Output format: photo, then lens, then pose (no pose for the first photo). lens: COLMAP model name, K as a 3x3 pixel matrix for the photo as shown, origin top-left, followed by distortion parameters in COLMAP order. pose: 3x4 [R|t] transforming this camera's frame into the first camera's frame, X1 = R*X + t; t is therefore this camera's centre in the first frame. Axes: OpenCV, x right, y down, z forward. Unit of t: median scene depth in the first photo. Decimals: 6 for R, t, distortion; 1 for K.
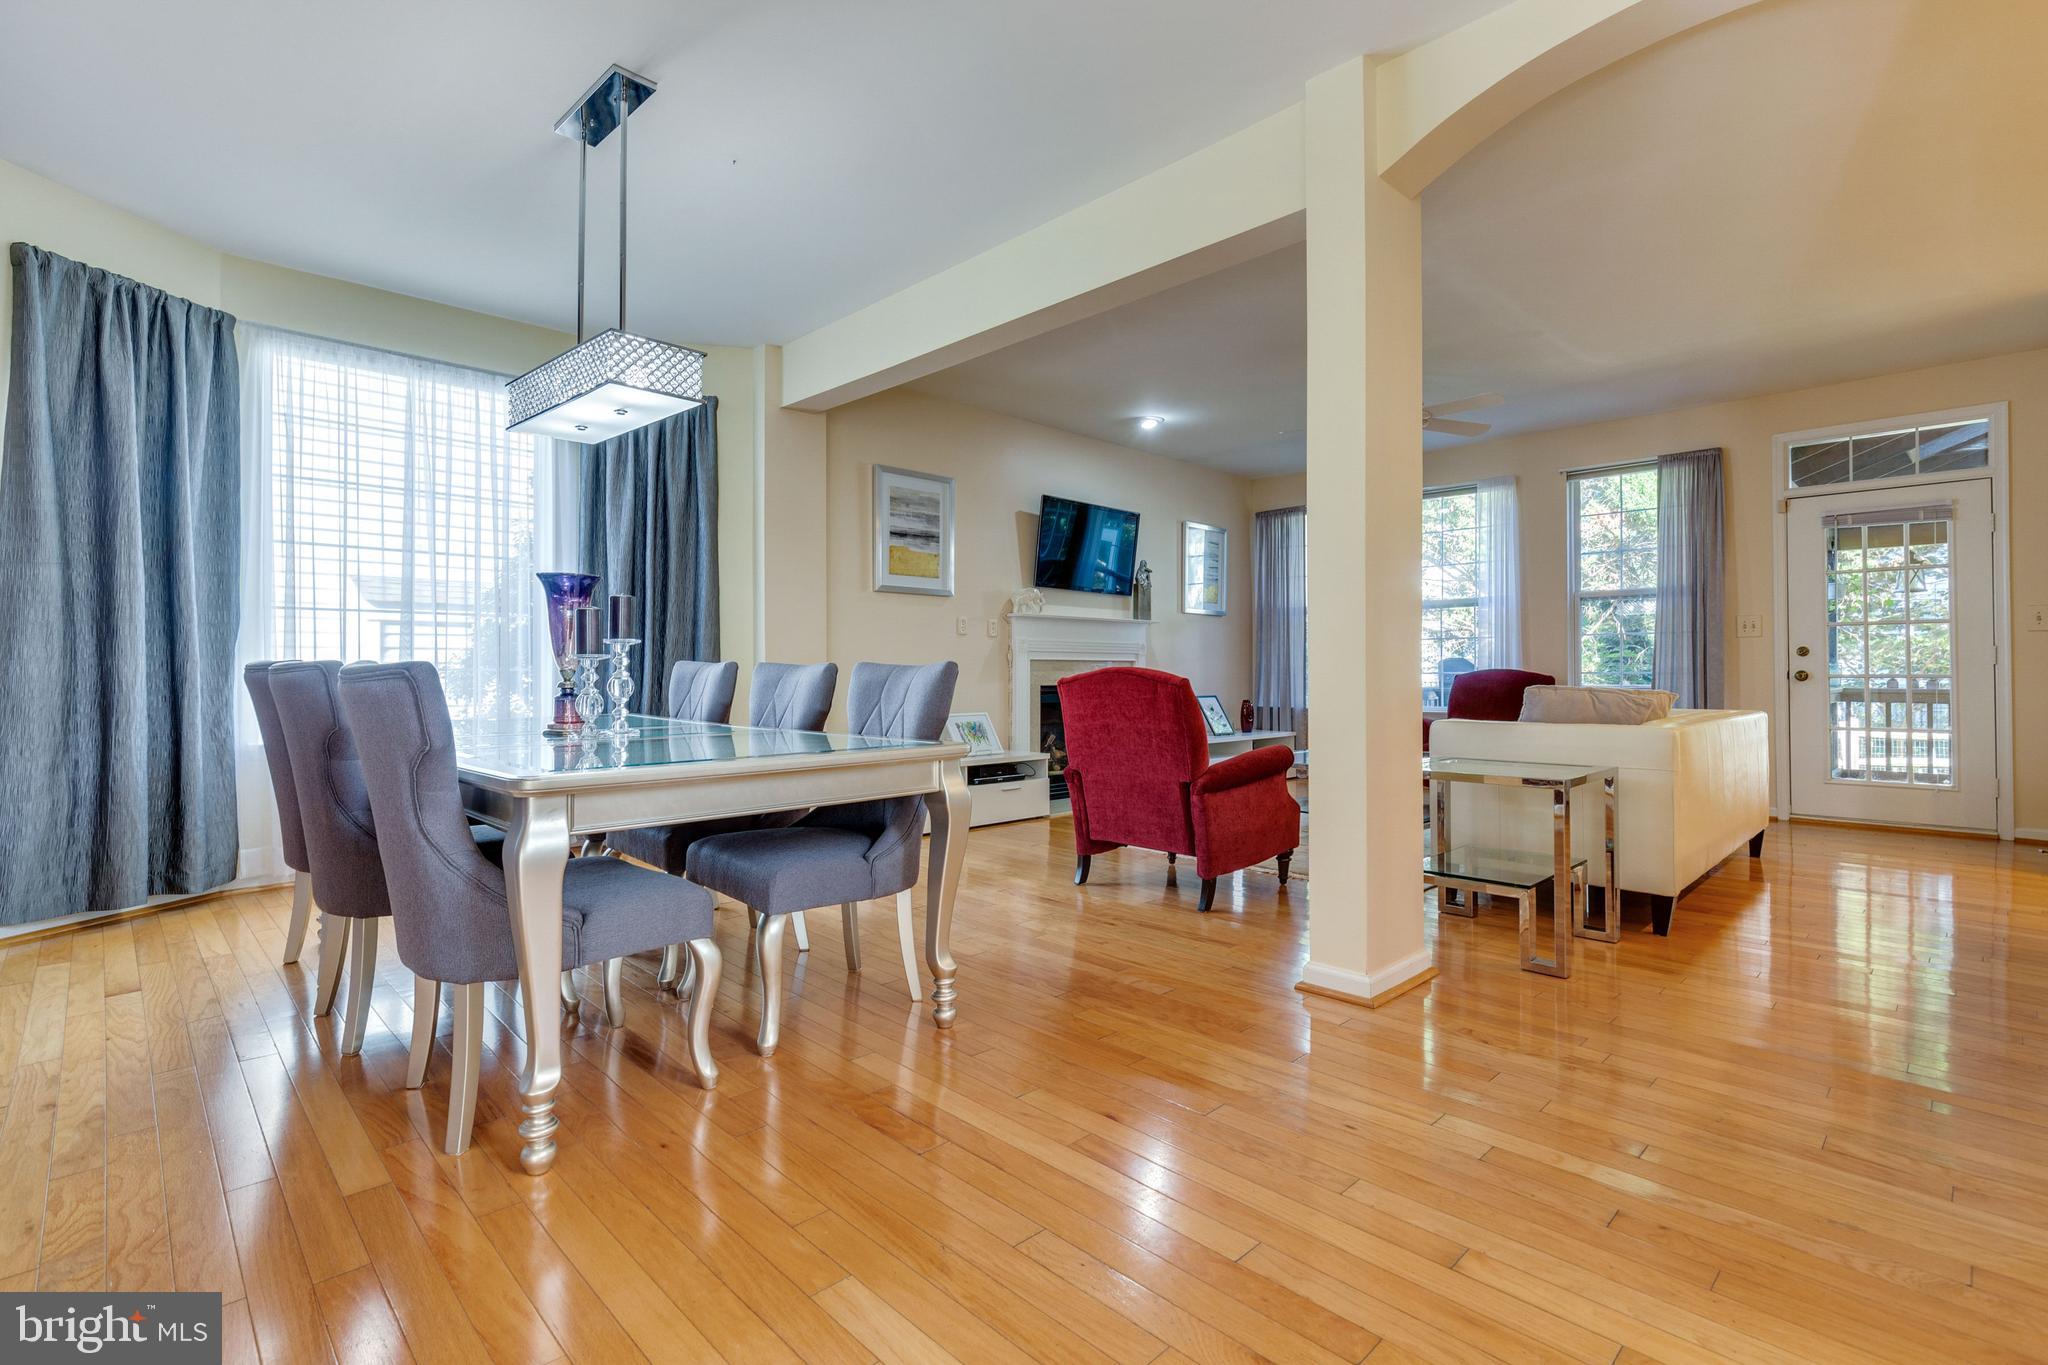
lens RADIAL K [[945.2, 0, 1025.3], [0, 945.2, 660.4], [0, 0, 1]] dist [0.007891, 0.000130]
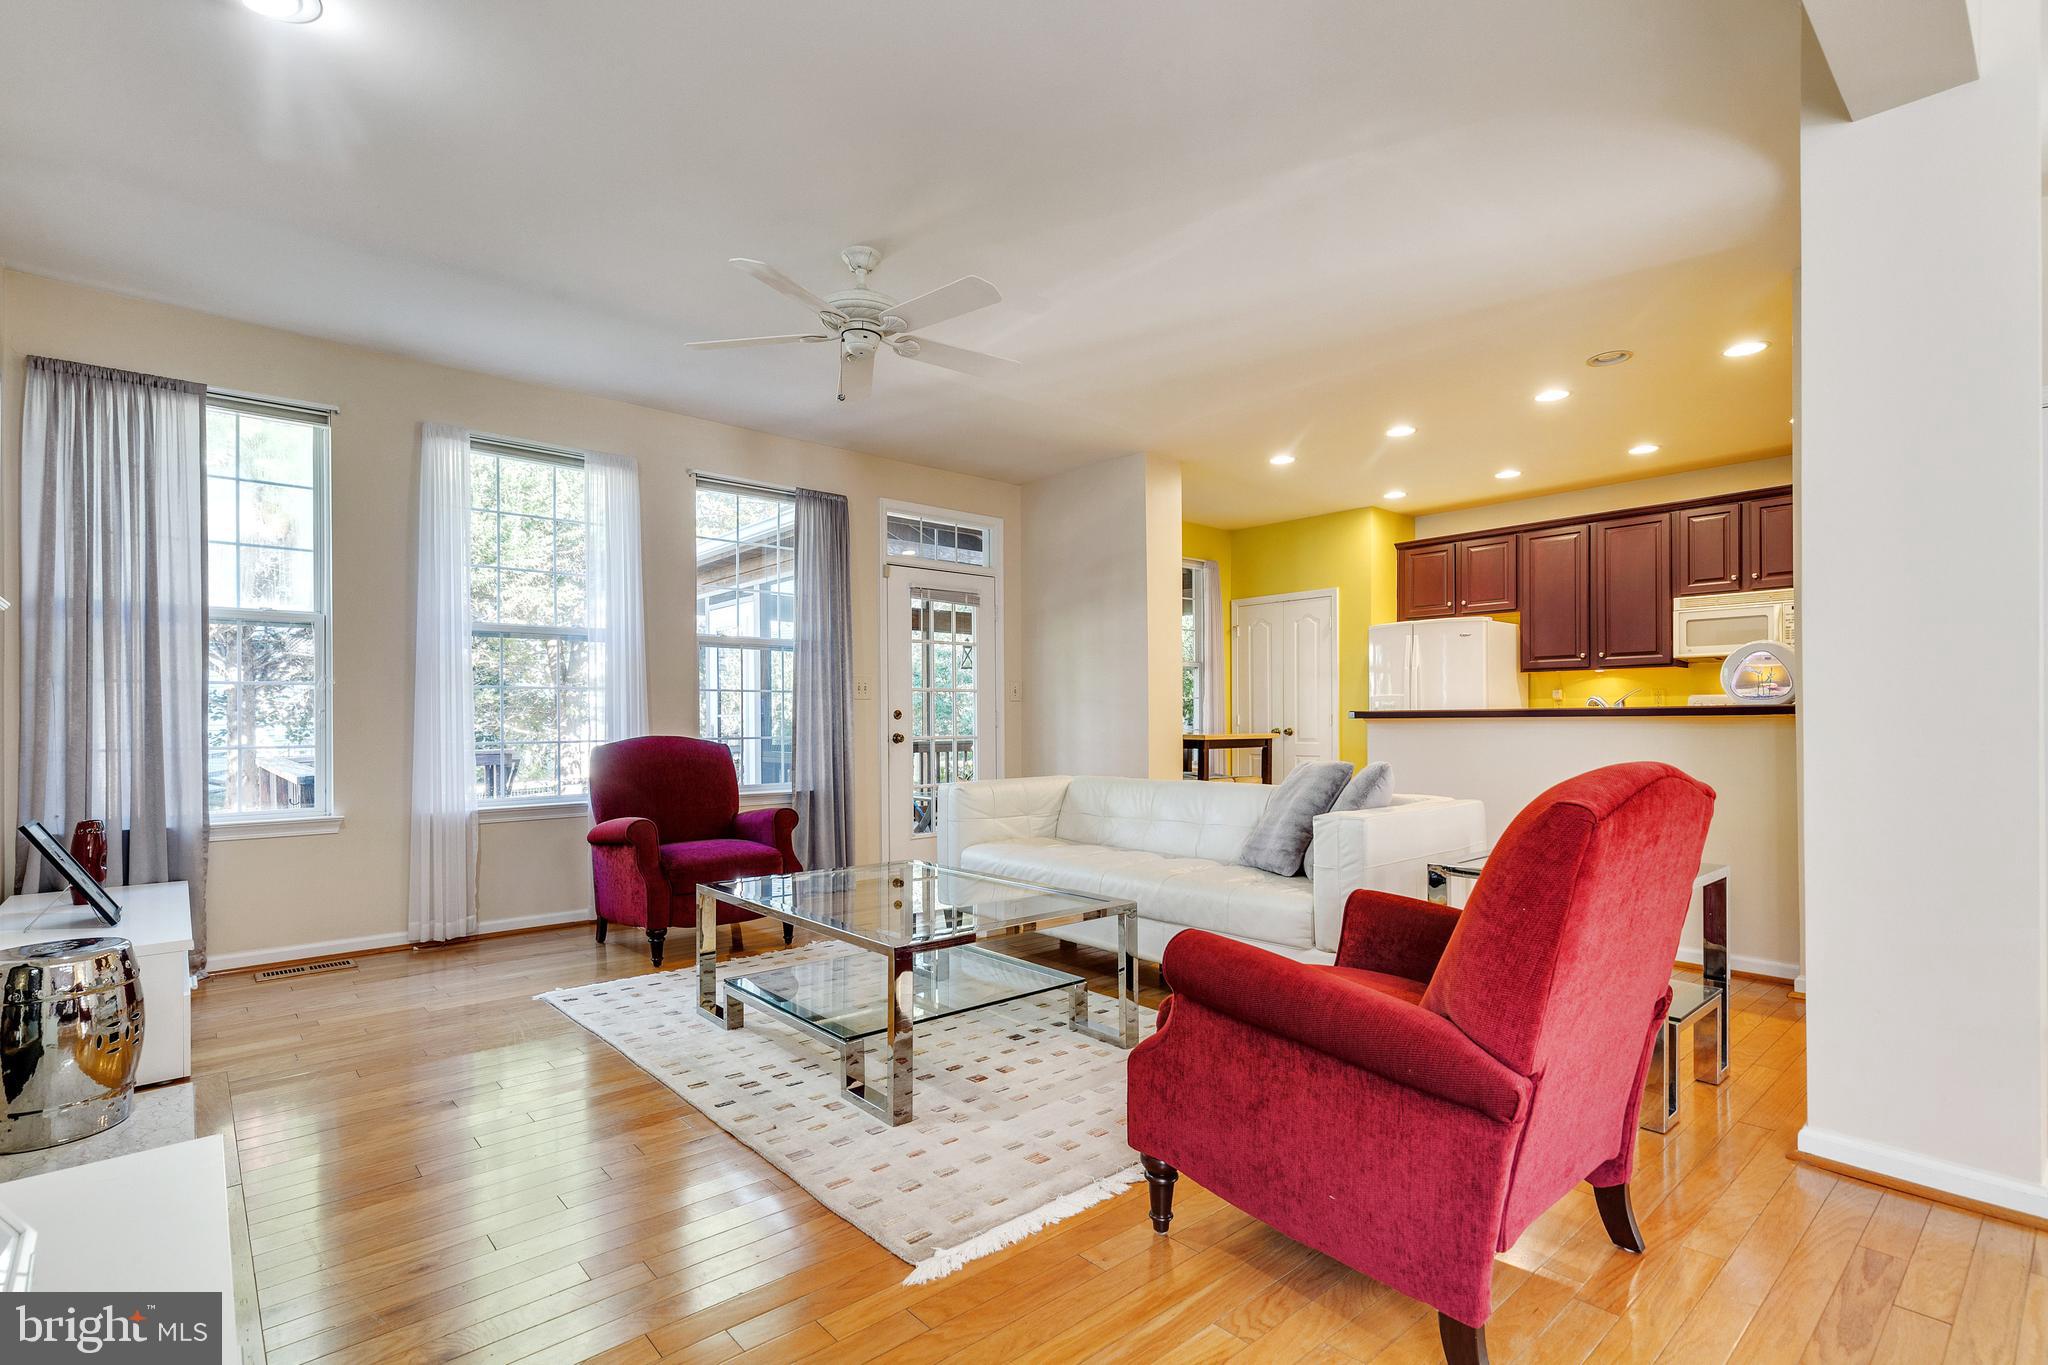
lens RADIAL K [[944.8, 0, 1019.6], [0, 944.8, 686.9], [0, 0, 1]] dist [0.004264, 0.000193]
pose [[0.044782, 0.030256, 0.998539, -0.223050], [-0.009518, 0.999509, -0.029858, -0.011612], [-0.998951, -0.008167, 0.045048, 0.938051]]
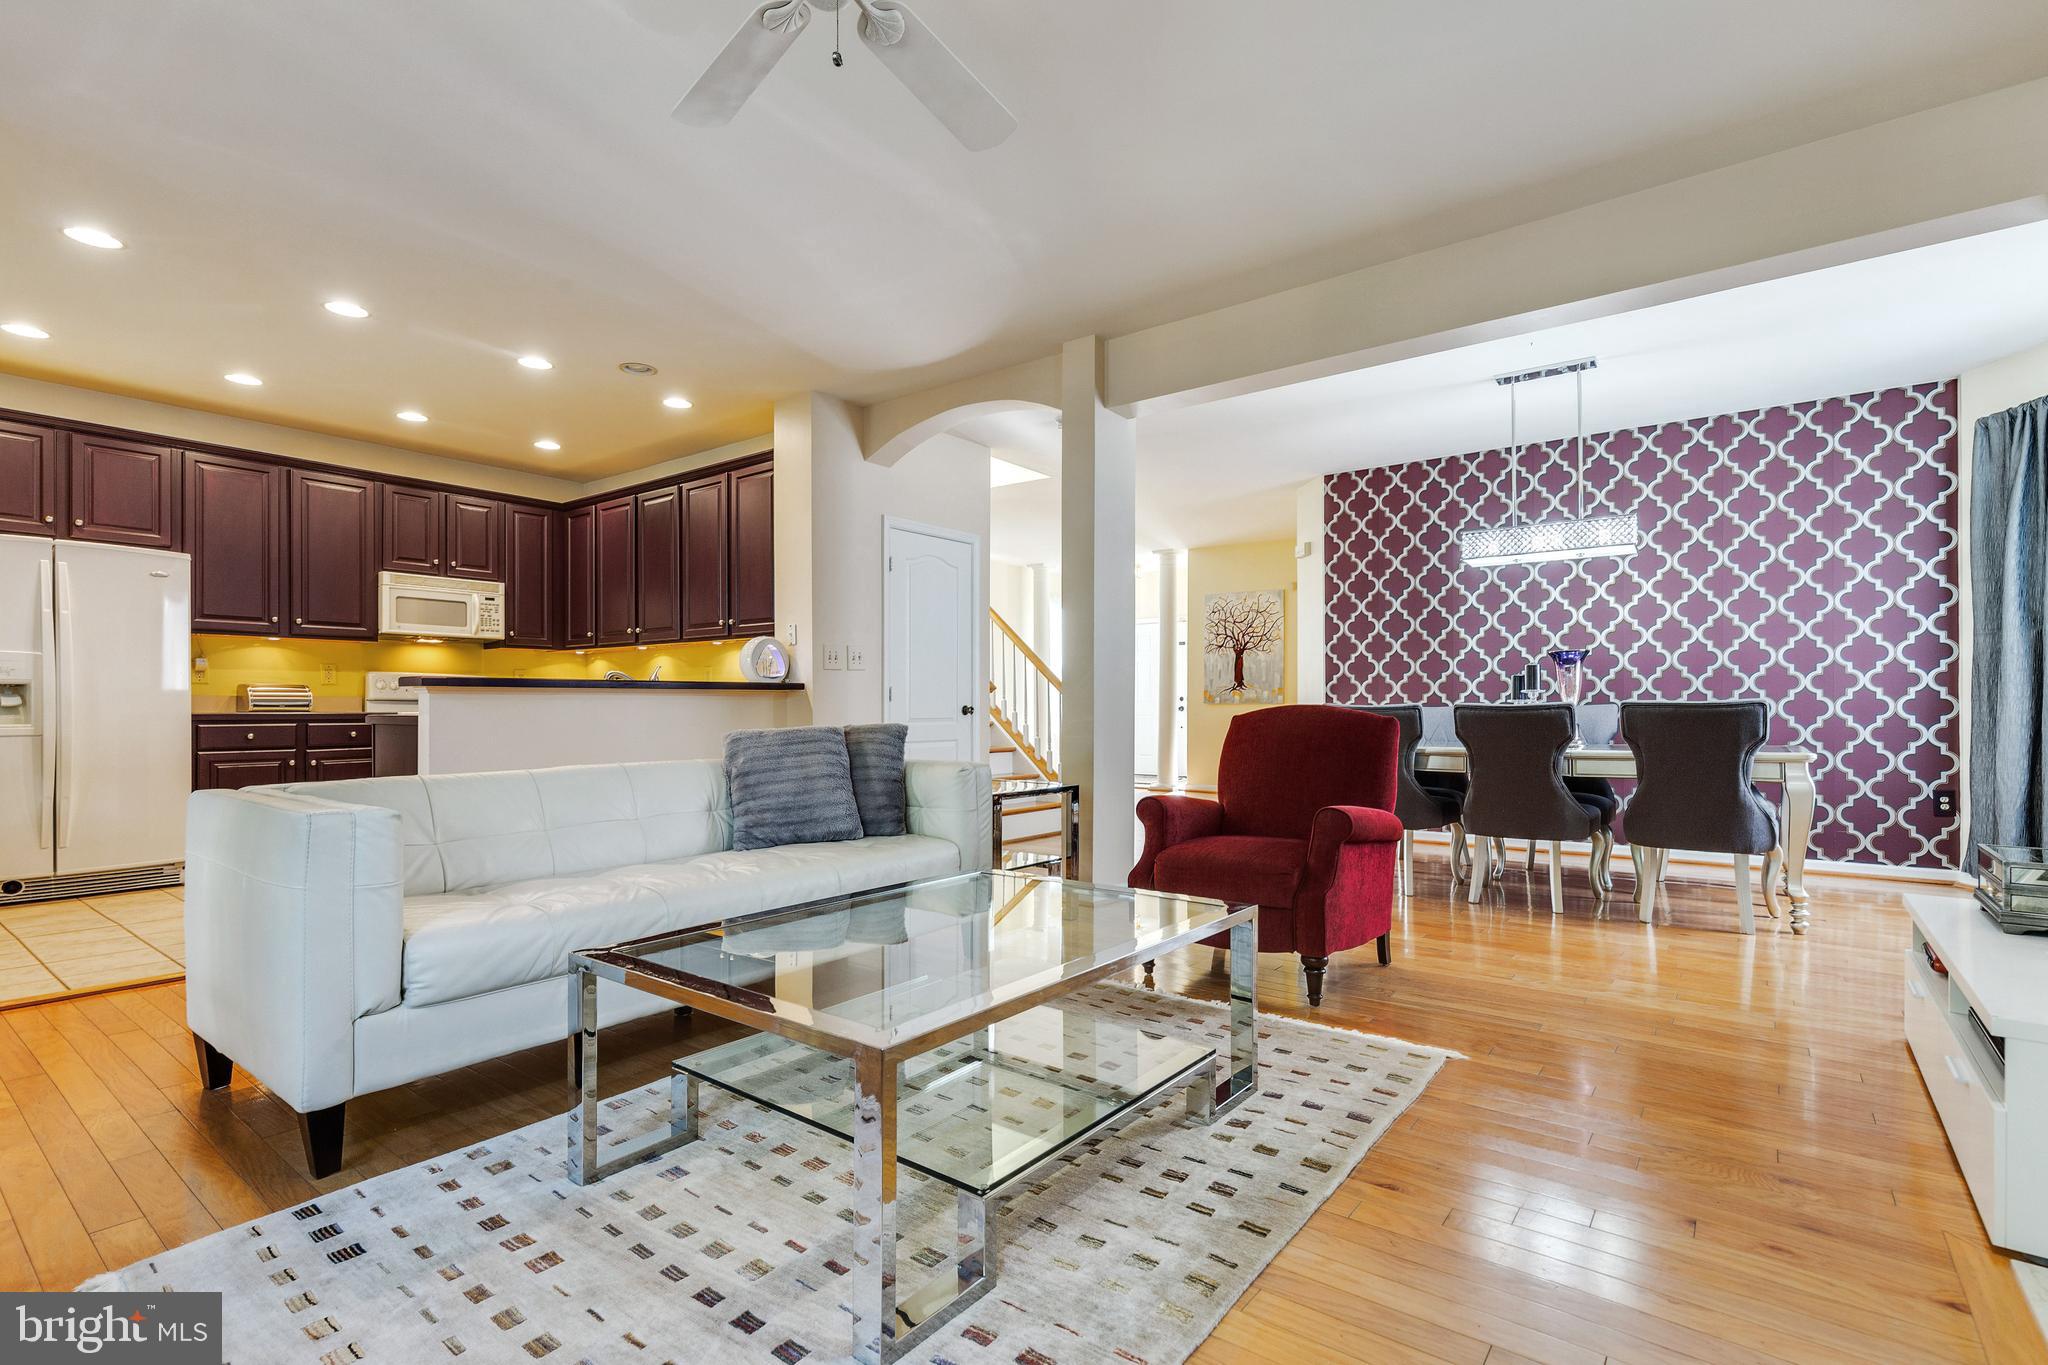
lens RADIAL K [[955.8, 0, 1018.9], [0, 955.8, 689.2], [0, 0, 1]] dist [0.020030, -0.000884]
pose [[-0.989730, -0.003597, -0.142905, 0.403139], [0.000593, 0.999572, -0.029263, 0.012526], [0.142950, -0.029047, -0.989304, 1.446035]]
